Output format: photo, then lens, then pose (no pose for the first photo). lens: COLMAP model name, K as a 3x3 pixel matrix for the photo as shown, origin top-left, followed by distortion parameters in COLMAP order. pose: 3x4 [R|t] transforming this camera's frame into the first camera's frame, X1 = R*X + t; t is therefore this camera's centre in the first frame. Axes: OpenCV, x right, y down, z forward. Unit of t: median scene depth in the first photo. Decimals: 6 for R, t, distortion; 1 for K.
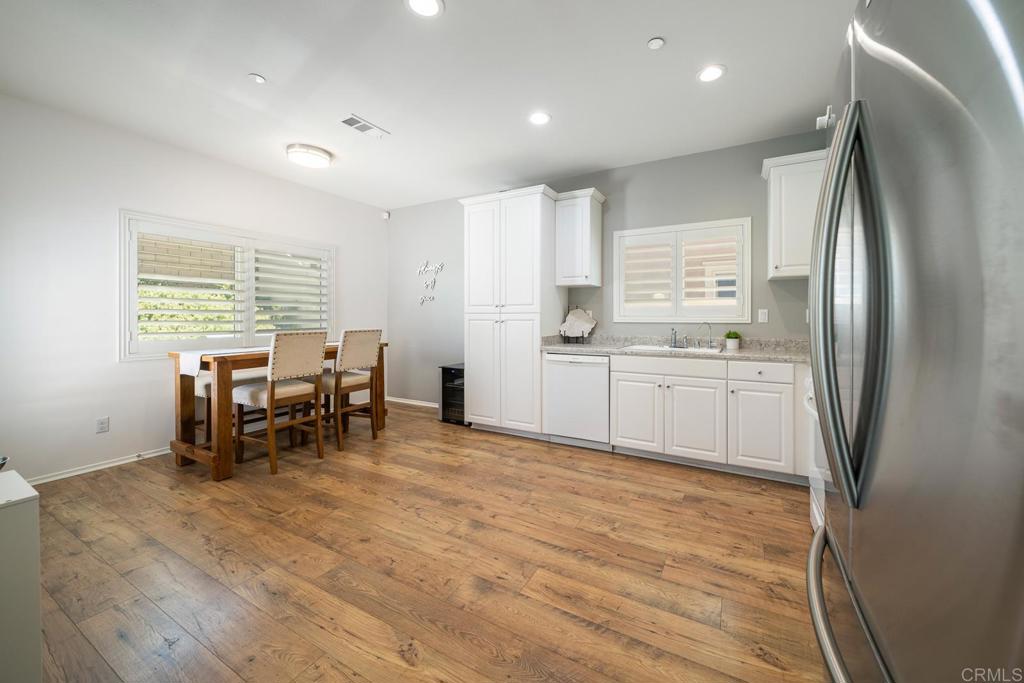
lens RADIAL K [[376.1, 0, 549.9], [0, 376.1, 316.8], [0, 0, 1]] dist [0.000441, 0.000027]
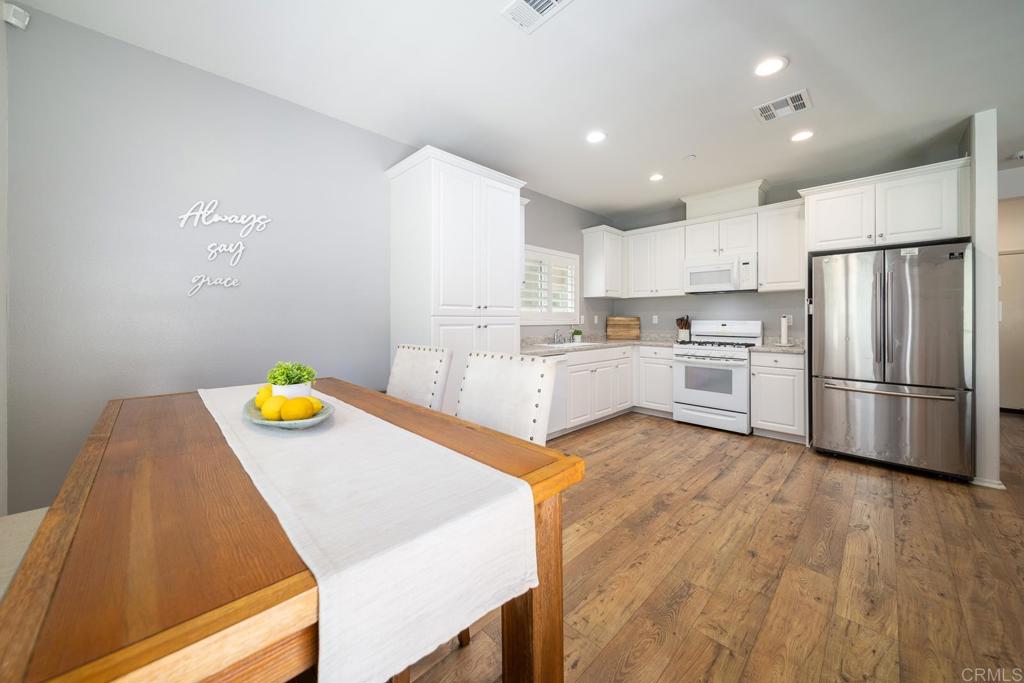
lens RADIAL K [[367.3, 0, 502.5], [0, 367.3, 318.3], [0, 0, 1]] dist [-0.001056, -0.000198]
pose [[0.326246, 0.002819, 0.945281, -1.349427], [0.001296, 0.999993, -0.003429, -0.004043], [-0.945284, 0.002344, 0.326240, 1.102695]]
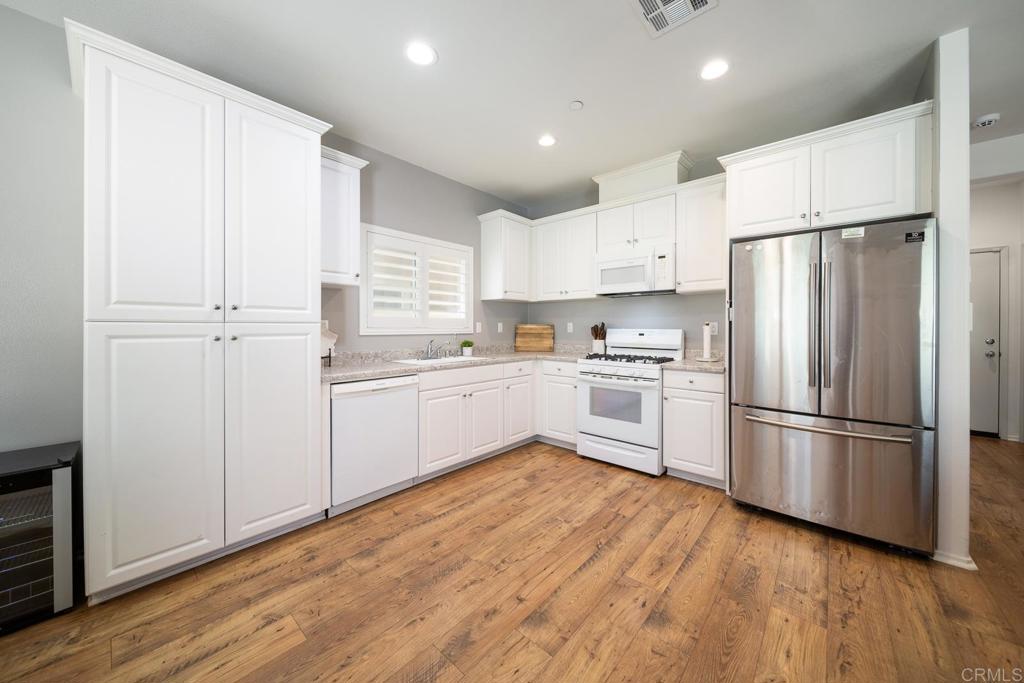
lens RADIAL K [[361.1, 0, 511.9], [0, 361.1, 328.0], [0, 0, 1]] dist [-0.000177, -0.000026]
pose [[0.248331, -0.002331, 0.968672, -0.796465], [0.000231, 0.999997, 0.002348, -0.004590], [-0.968675, -0.000360, 0.248331, 0.796867]]
